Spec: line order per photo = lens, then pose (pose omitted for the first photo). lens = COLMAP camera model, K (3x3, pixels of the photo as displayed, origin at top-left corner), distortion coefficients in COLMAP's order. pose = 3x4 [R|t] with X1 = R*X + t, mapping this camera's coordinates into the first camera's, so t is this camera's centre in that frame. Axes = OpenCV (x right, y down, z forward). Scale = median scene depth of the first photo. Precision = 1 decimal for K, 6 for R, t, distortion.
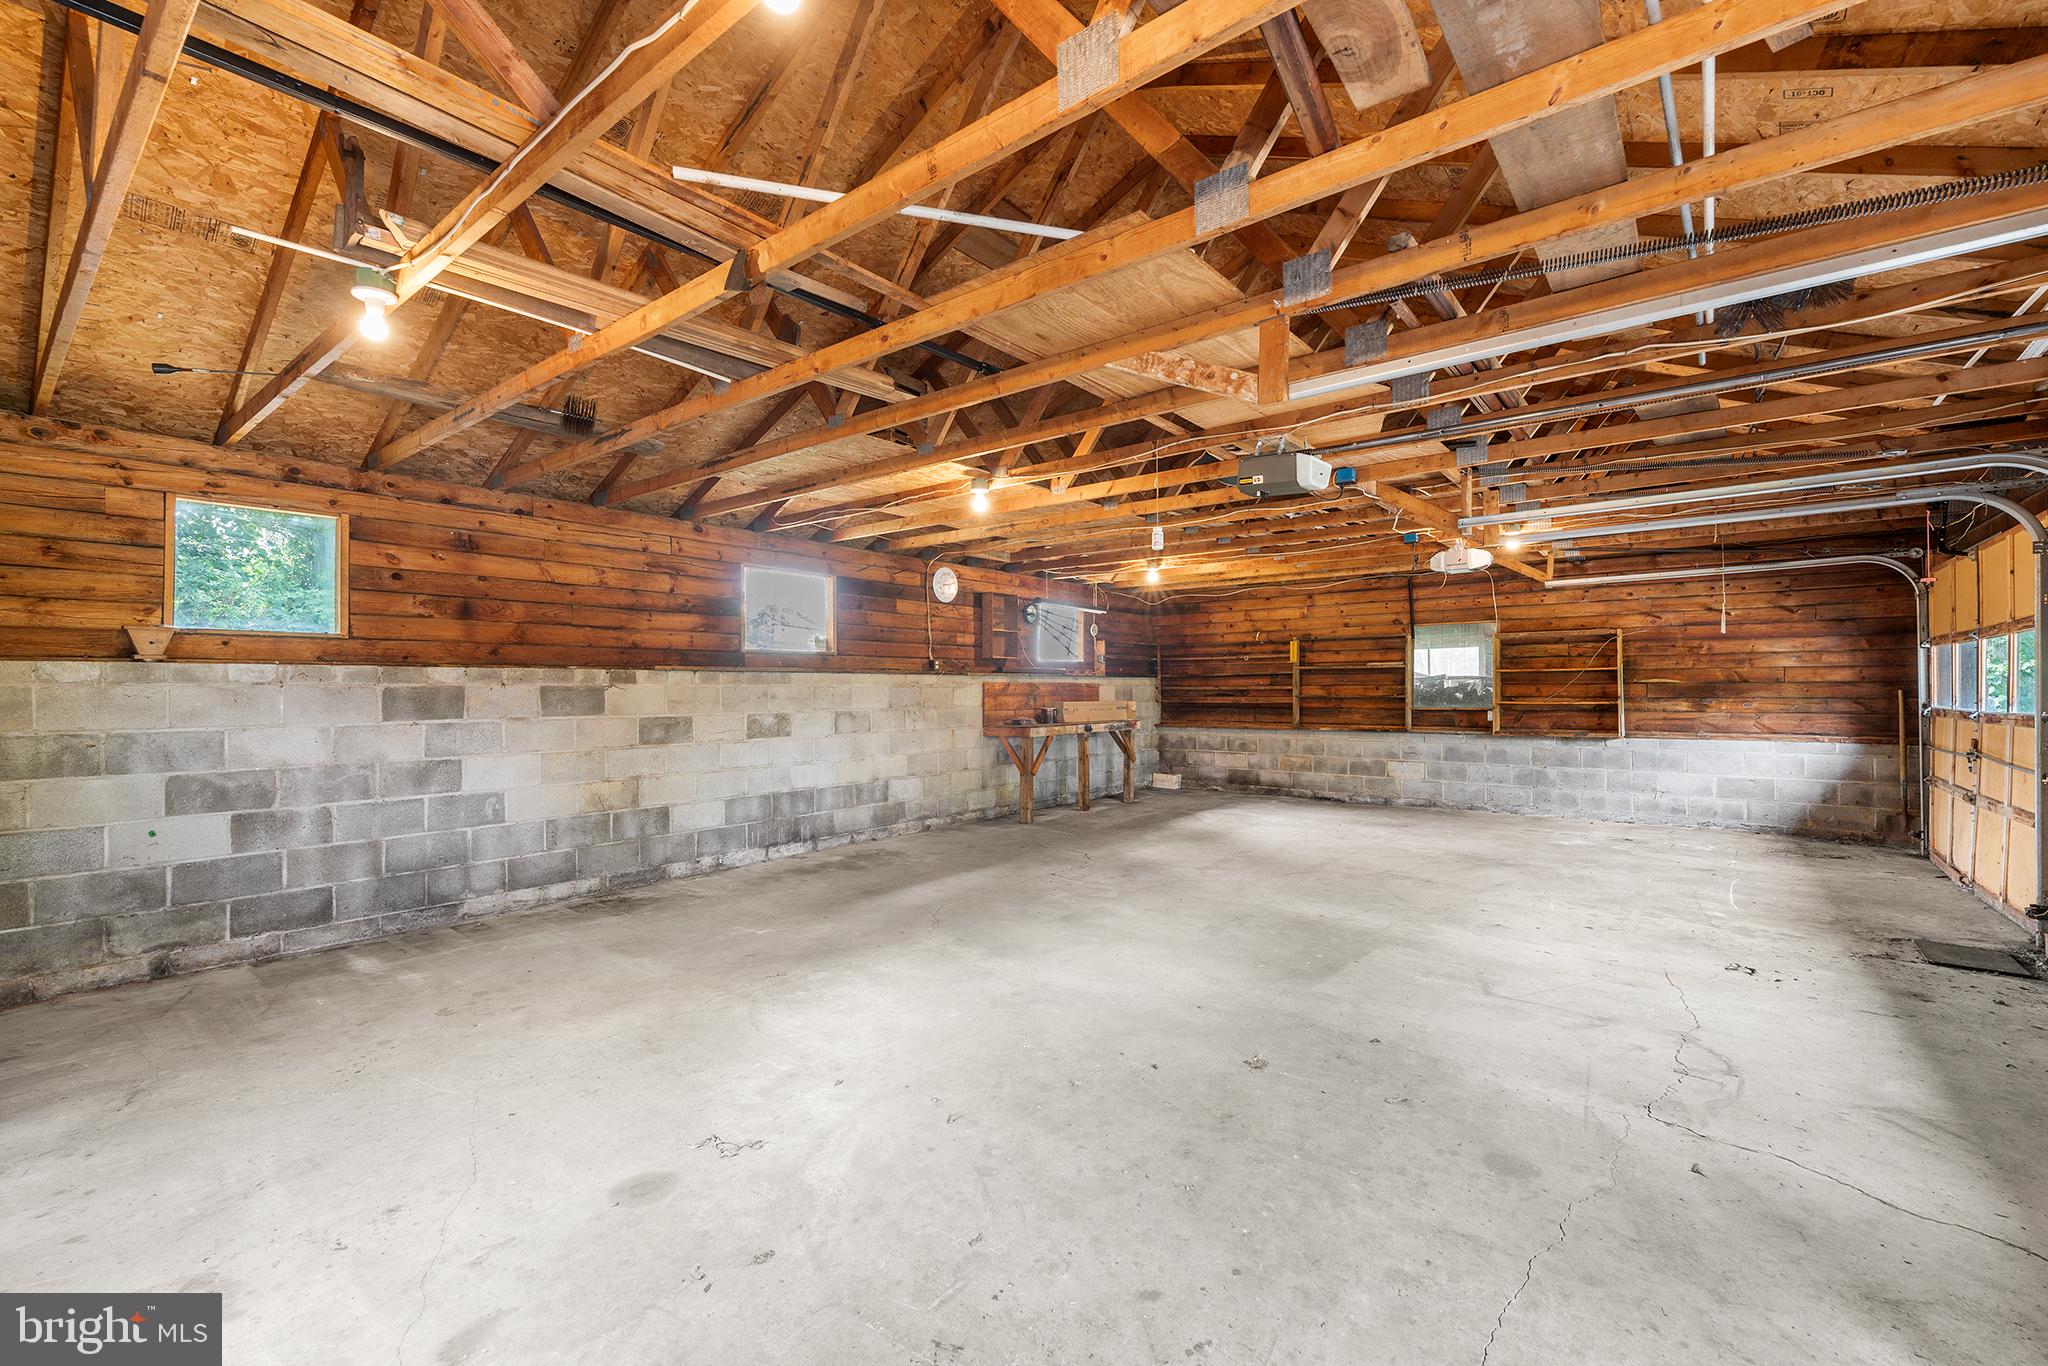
lens RADIAL K [[854.8, 0, 1027.7], [0, 854.8, 678.5], [0, 0, 1]] dist [0.000306, -0.000575]
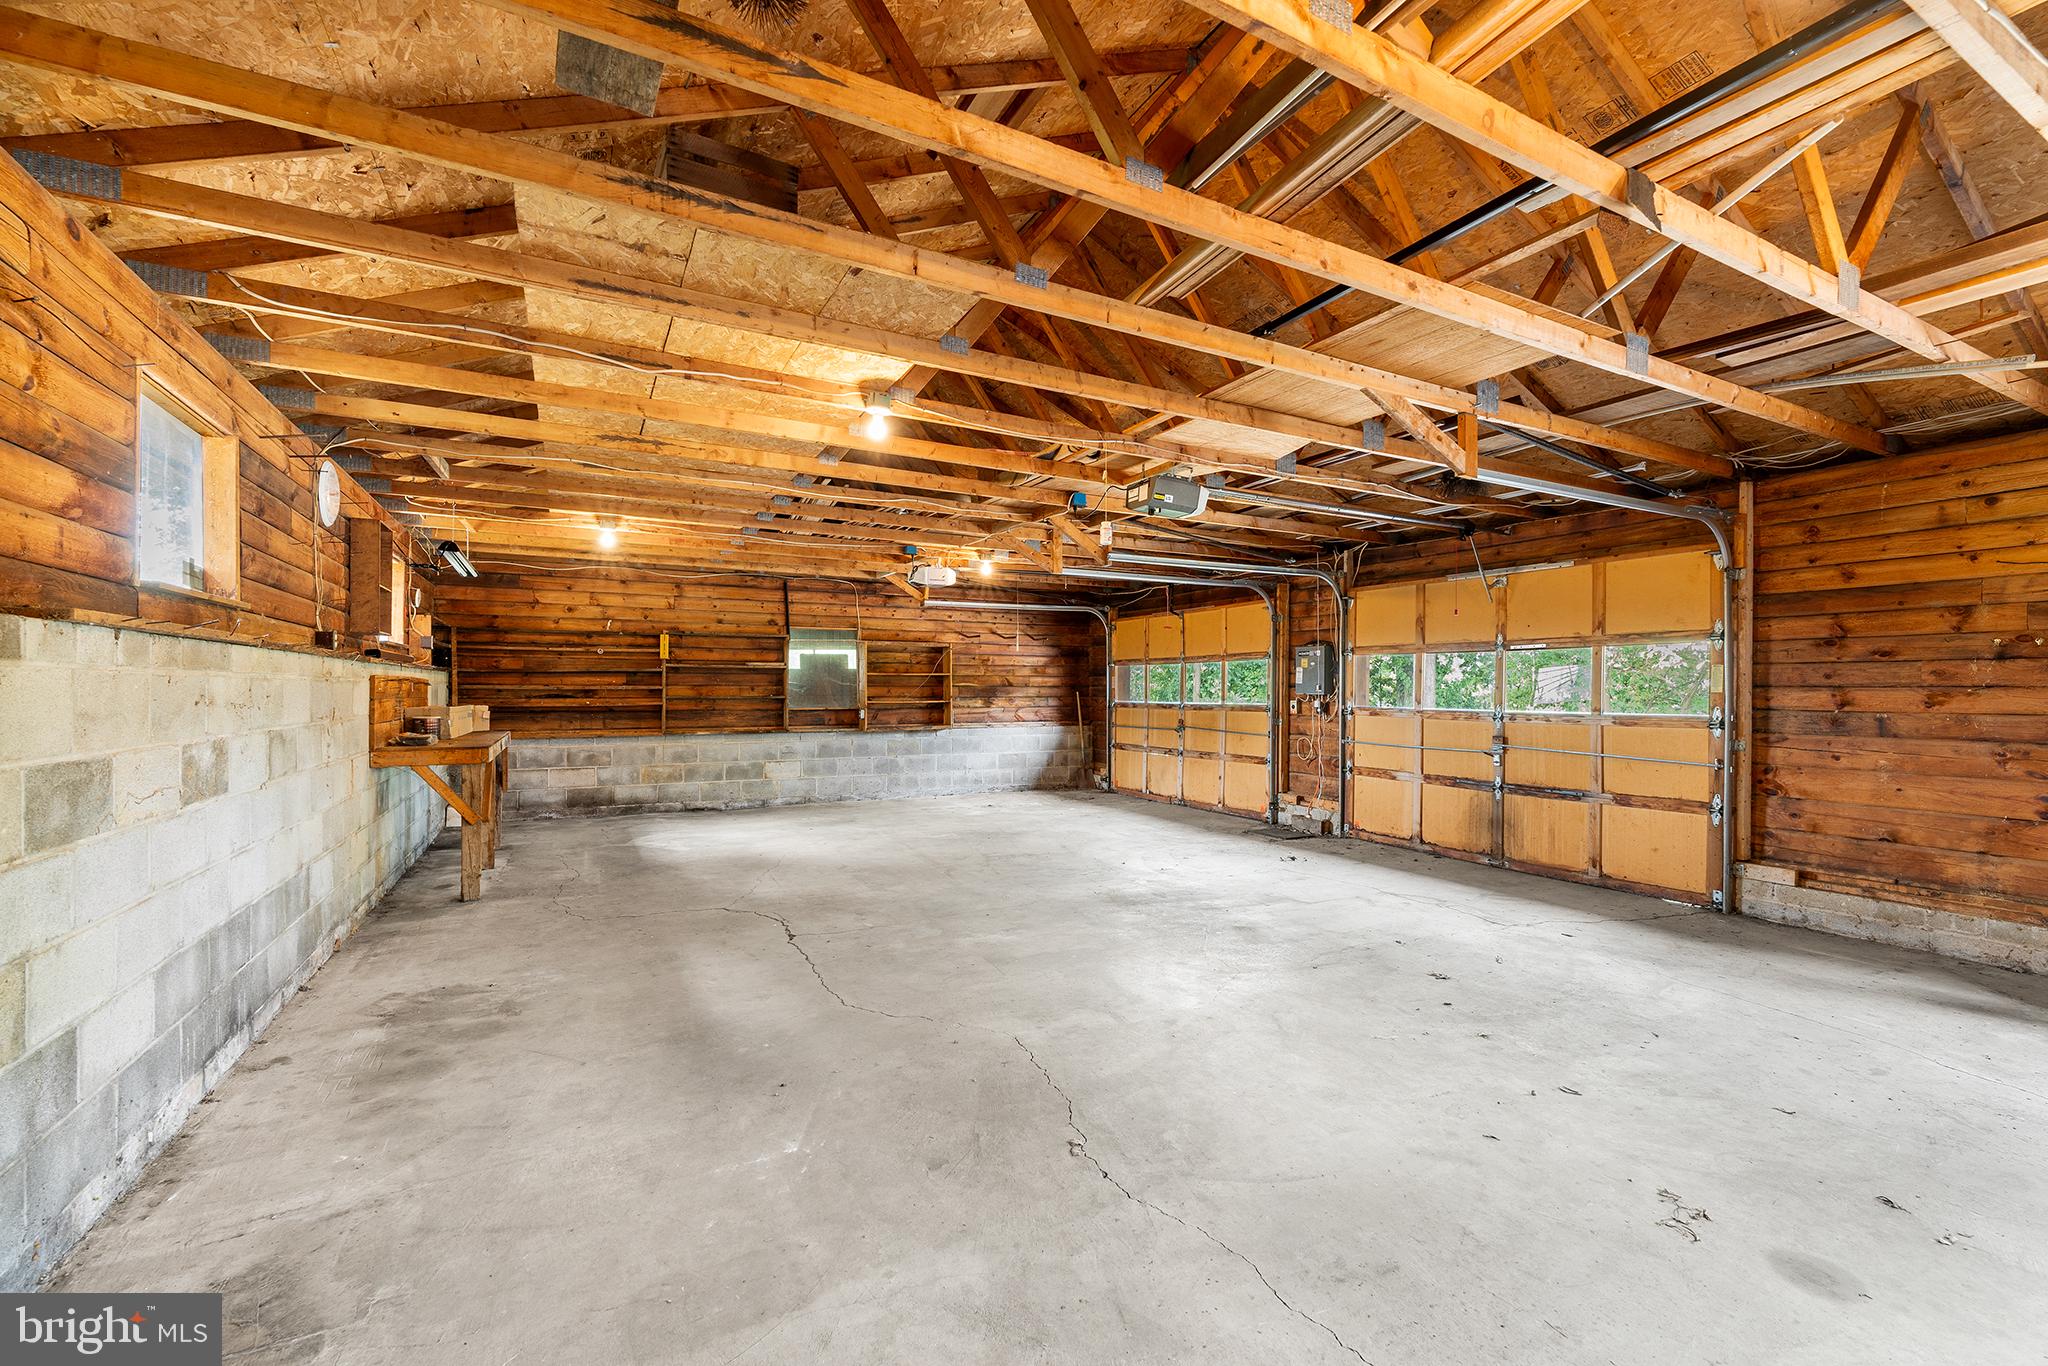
lens RADIAL K [[854.8, 0, 1027.7], [0, 854.8, 678.5], [0, 0, 1]] dist [0.000306, -0.000575]
pose [[0.398128, 0.016540, 0.917181, -0.388211], [-0.014709, 0.999824, -0.011646, 0.006964], [-0.917212, -0.008854, 0.398301, 0.347784]]
